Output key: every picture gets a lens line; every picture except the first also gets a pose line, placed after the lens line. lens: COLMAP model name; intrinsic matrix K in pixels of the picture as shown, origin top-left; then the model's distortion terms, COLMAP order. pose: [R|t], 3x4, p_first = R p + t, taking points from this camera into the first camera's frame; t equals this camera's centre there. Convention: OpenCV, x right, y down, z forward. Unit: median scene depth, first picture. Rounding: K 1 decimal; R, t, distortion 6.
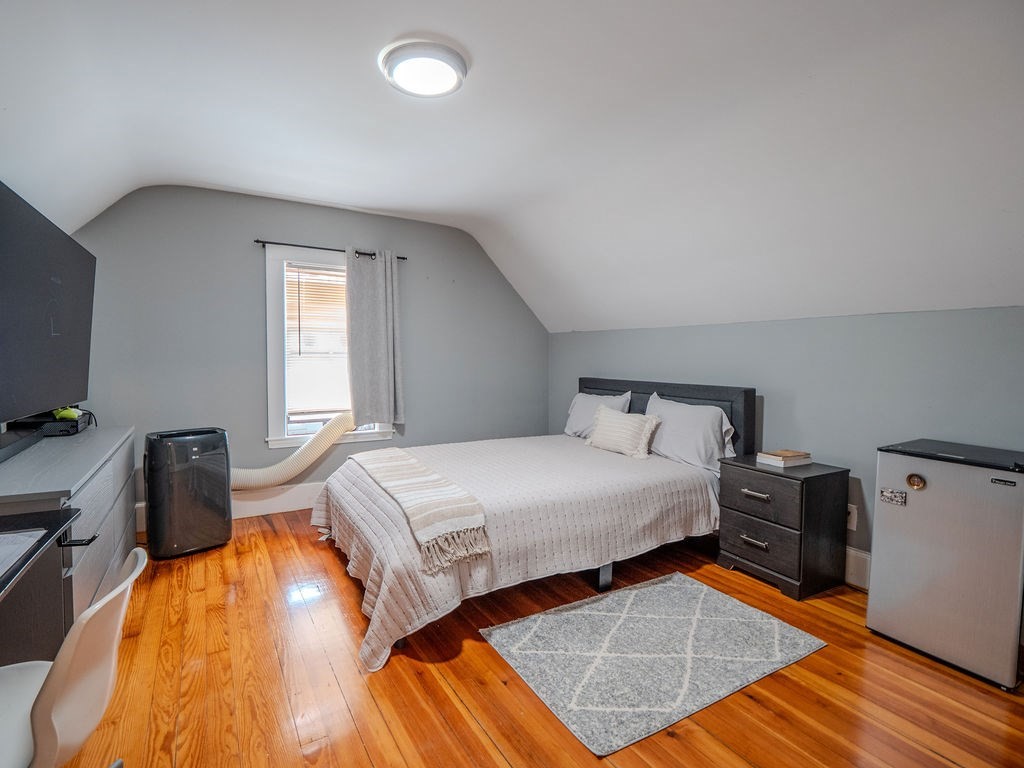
lens RADIAL K [[507.3, 0, 511.2], [0, 507.3, 375.4], [0, 0, 1]] dist [0.000970, -0.013641]
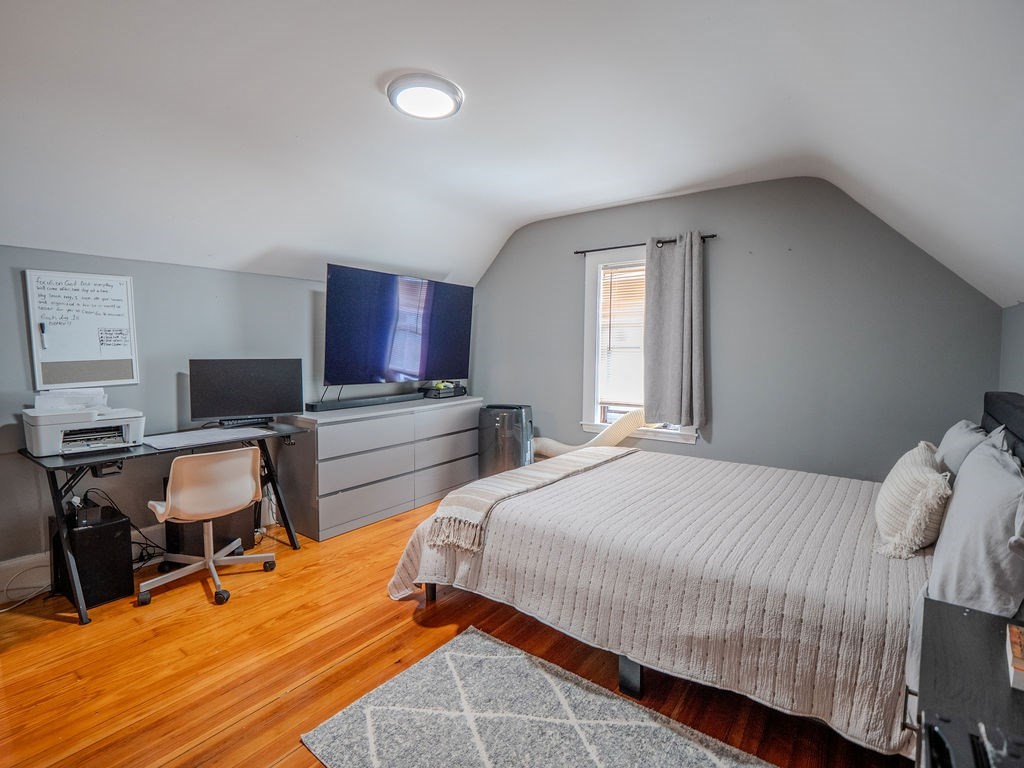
lens RADIAL K [[507.3, 0, 511.2], [0, 507.3, 375.4], [0, 0, 1]] dist [0.000970, -0.013641]
pose [[0.366238, 0.045588, -0.929404, 0.659785], [-0.033407, 0.998799, 0.035828, -0.022252], [0.929921, 0.017927, 0.367321, 0.526770]]
